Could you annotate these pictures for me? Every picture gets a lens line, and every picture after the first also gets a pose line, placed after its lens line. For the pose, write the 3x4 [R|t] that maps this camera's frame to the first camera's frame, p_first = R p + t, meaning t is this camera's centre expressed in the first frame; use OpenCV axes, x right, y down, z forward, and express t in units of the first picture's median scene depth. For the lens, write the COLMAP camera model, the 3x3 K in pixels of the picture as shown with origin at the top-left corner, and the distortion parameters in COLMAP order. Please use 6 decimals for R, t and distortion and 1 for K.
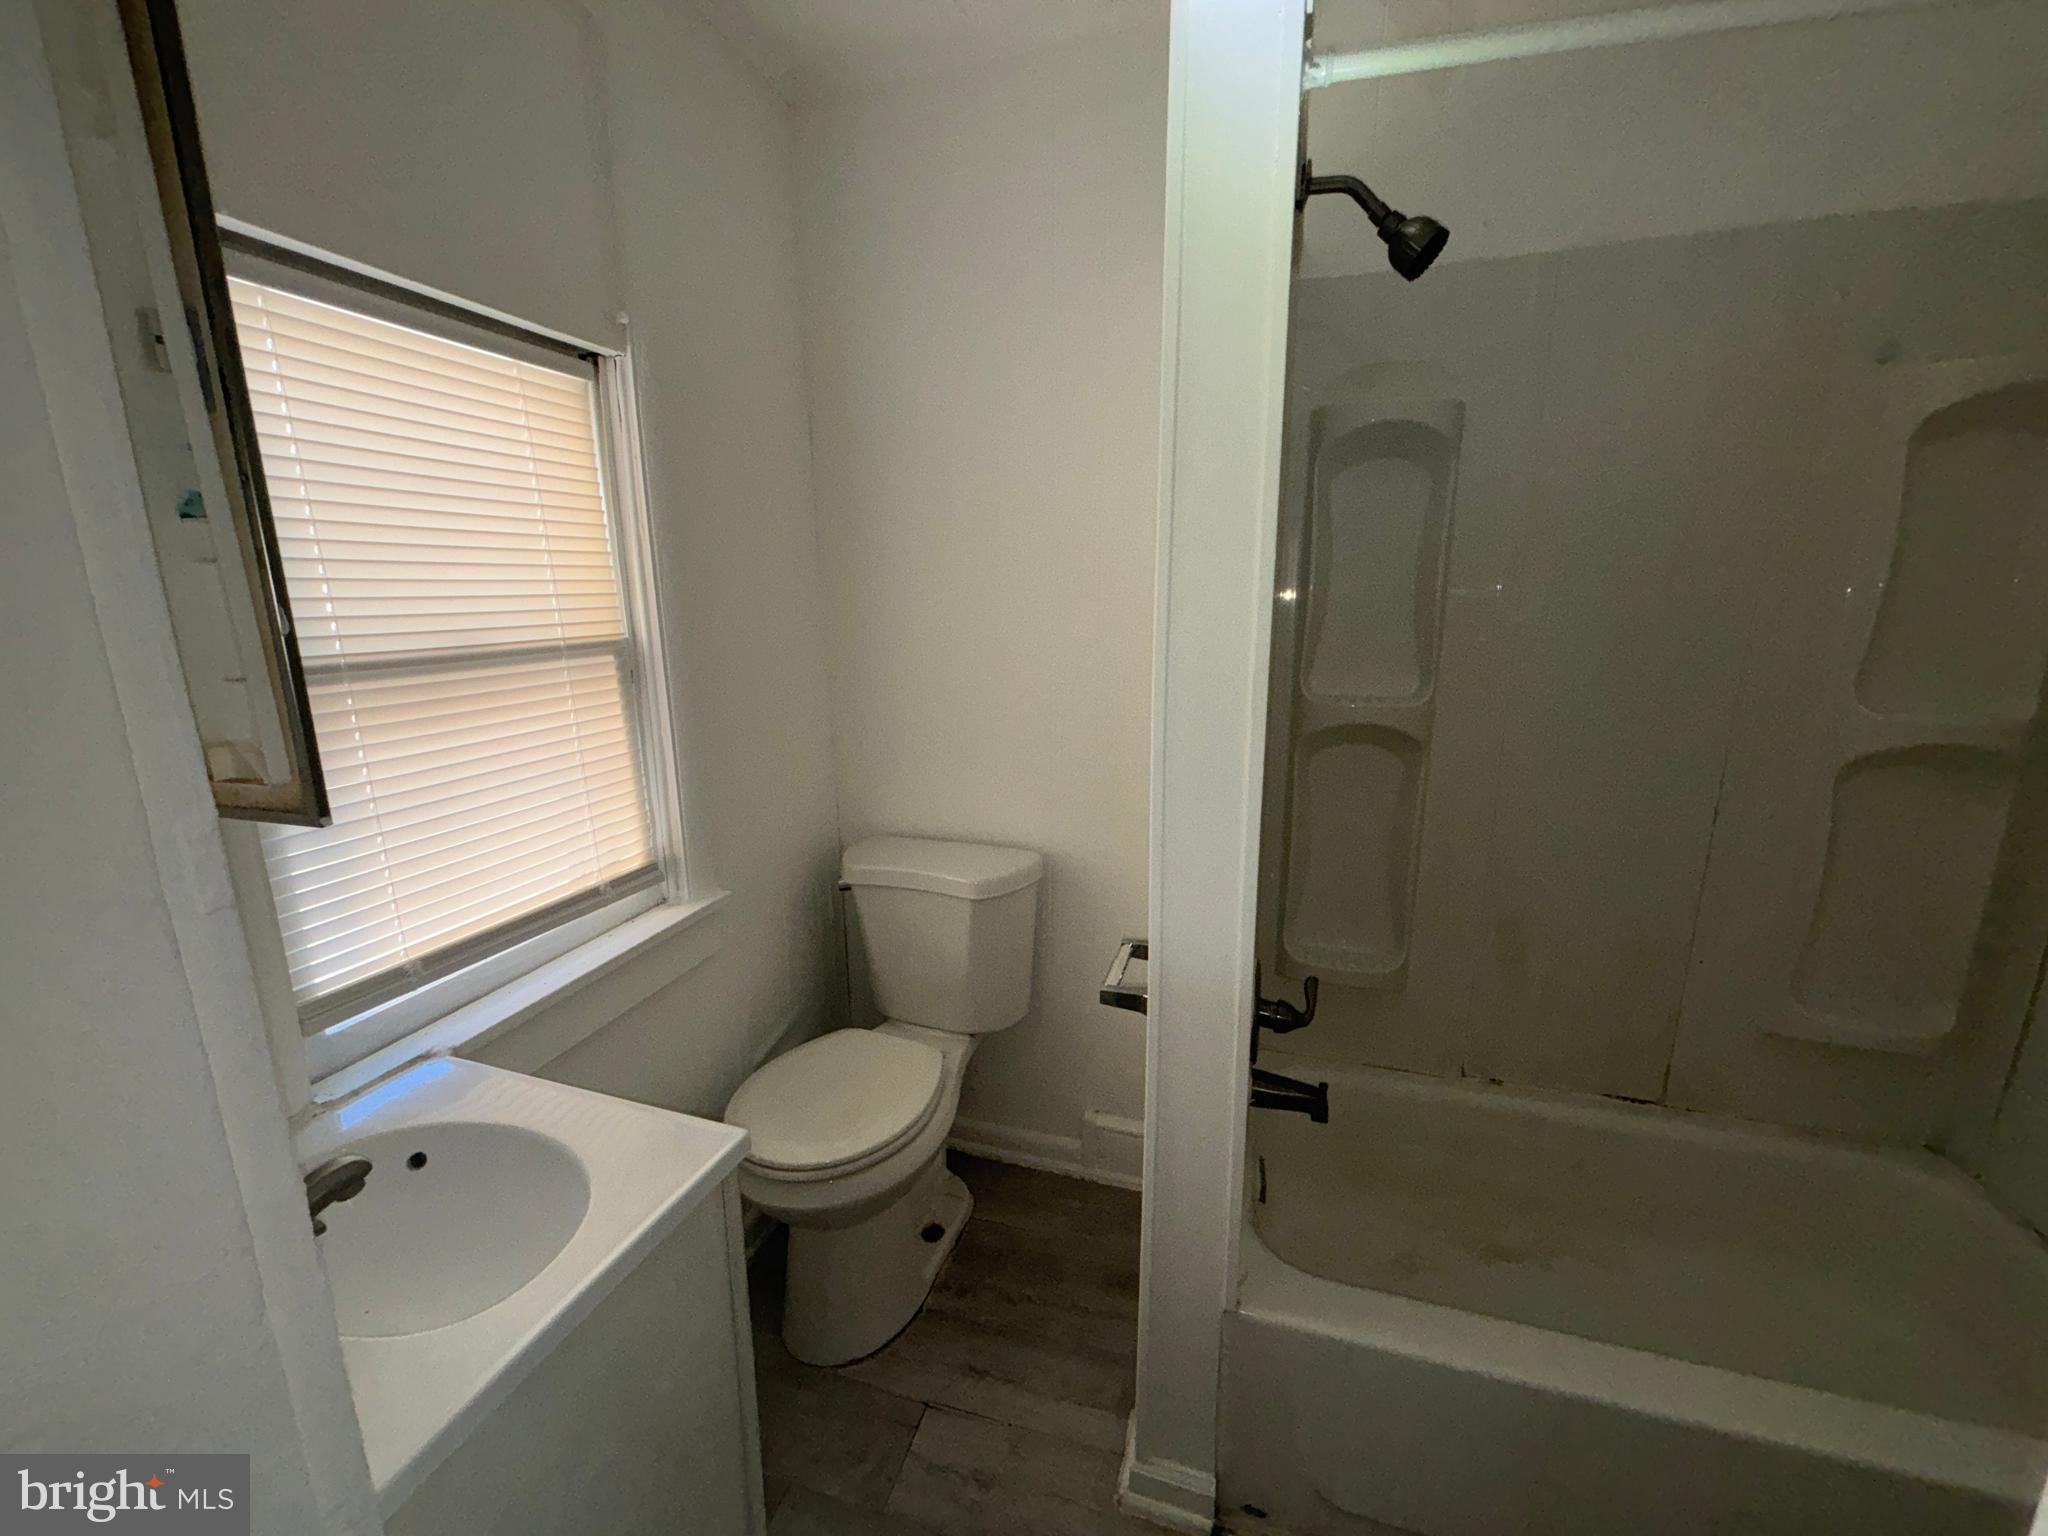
lens RADIAL K [[816.0, 0, 1023.0], [0, 816.0, 760.3], [0, 0, 1]] dist [-0.001474, -0.000101]
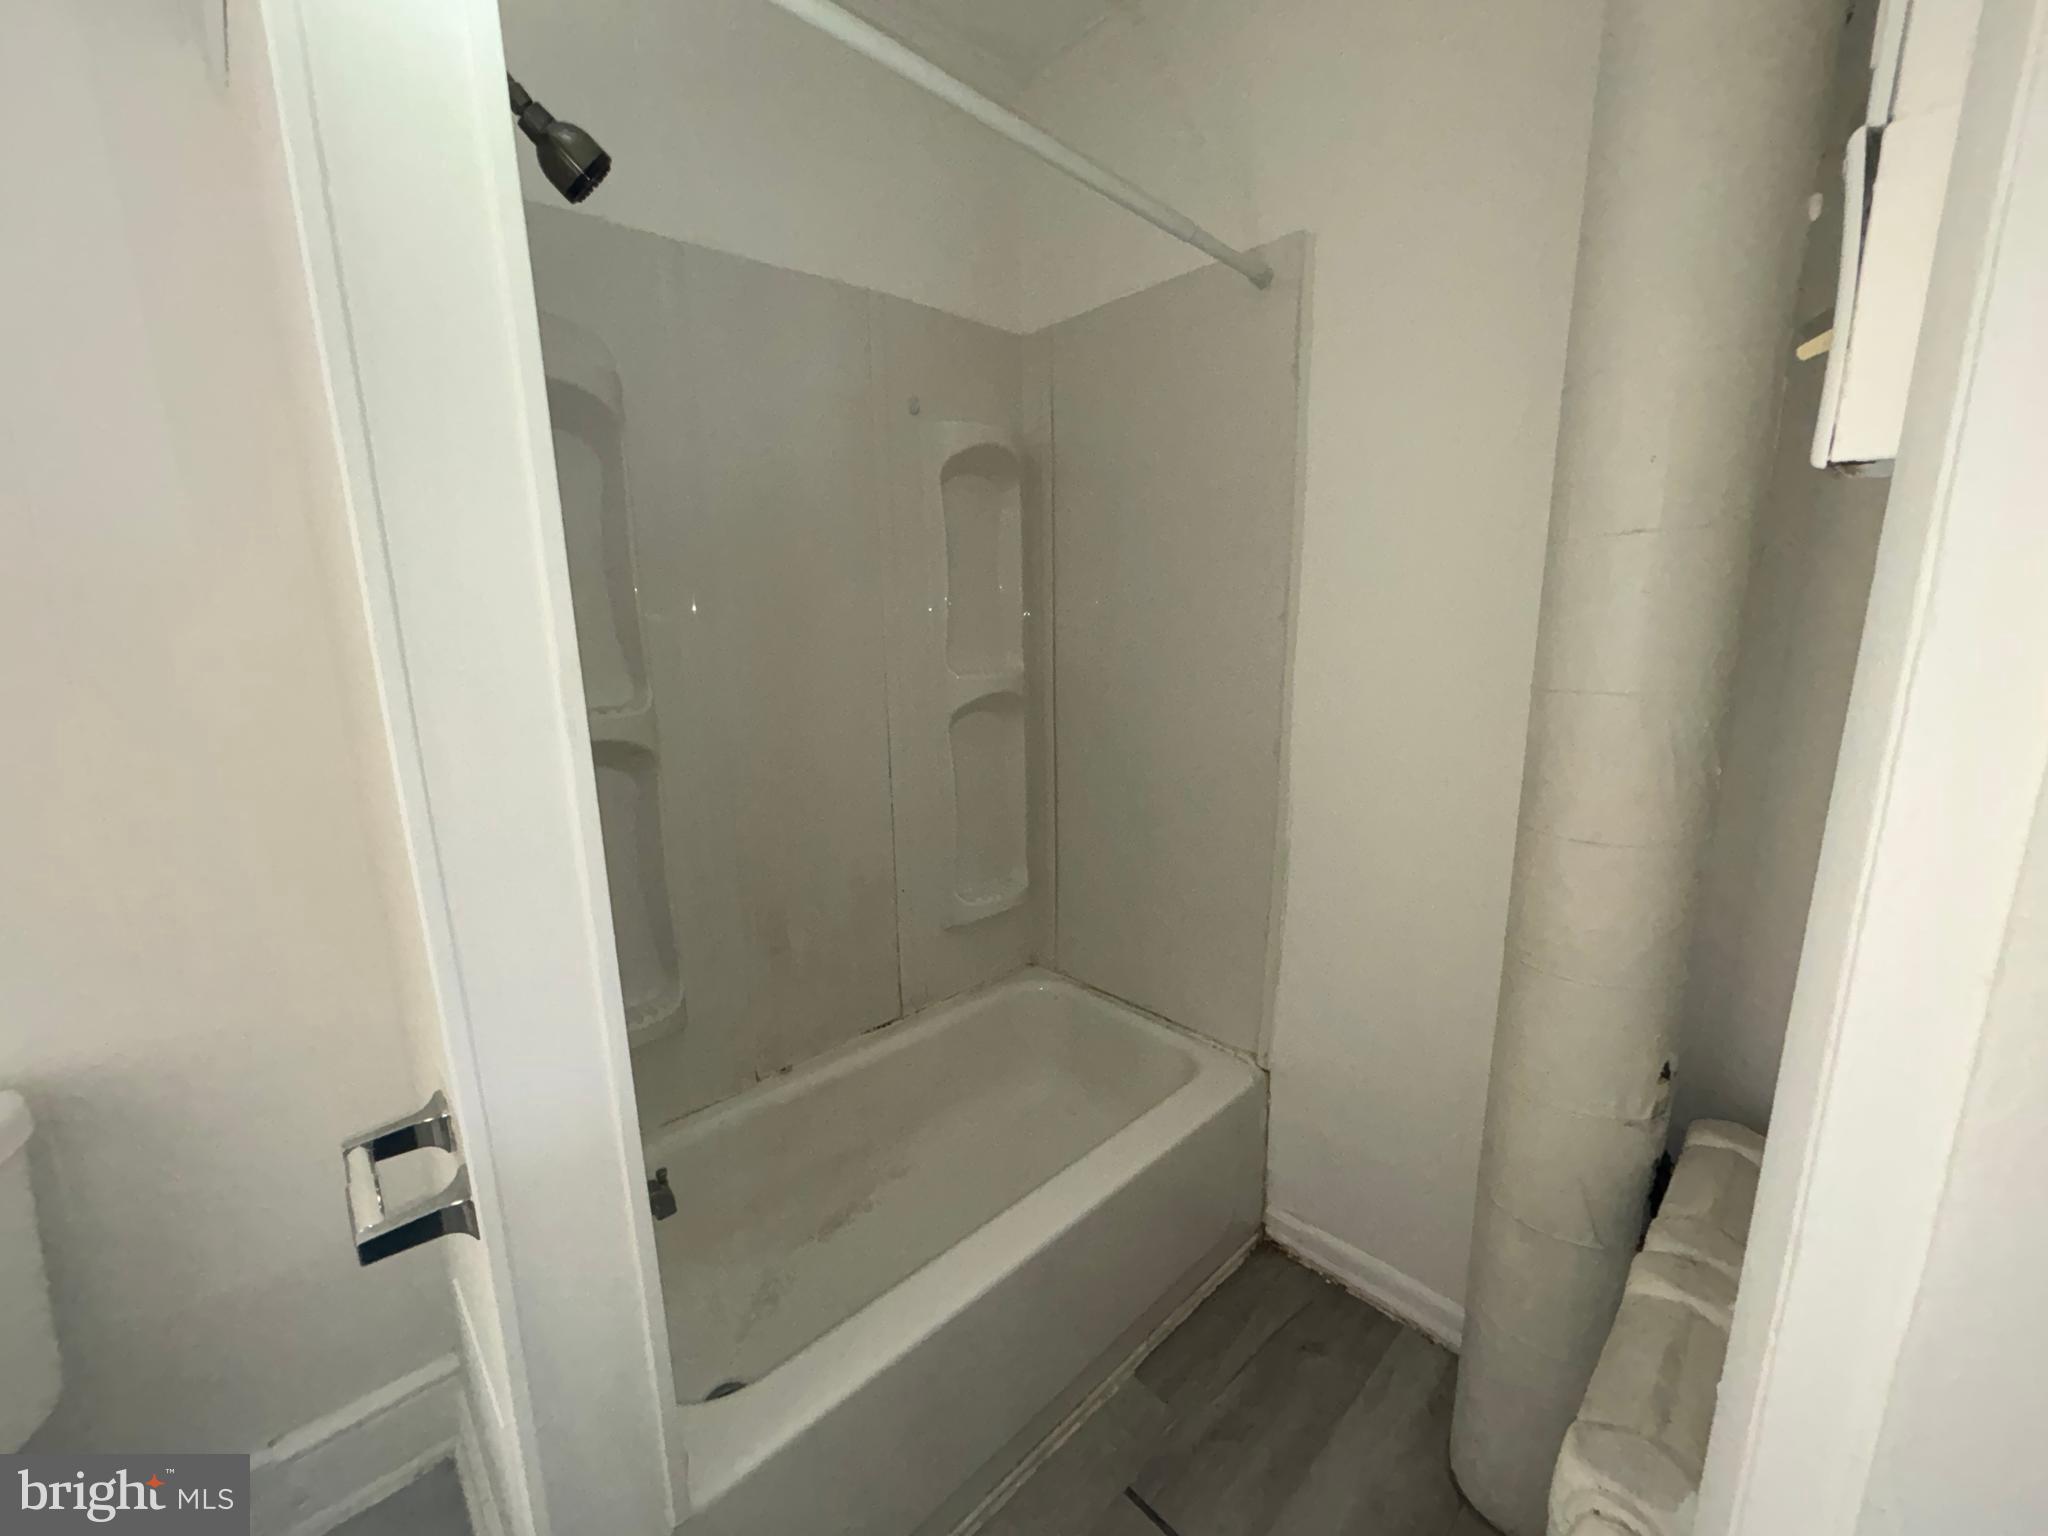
lens RADIAL K [[818.8, 0, 1030.7], [0, 818.8, 765.1], [0, 0, 1]] dist [0.000851, 0.000063]
pose [[0.489524, -0.177168, 0.853802, -0.097041], [0.192775, 0.976903, 0.092185, -0.014501], [-0.850414, 0.119465, 0.512371, 0.215619]]
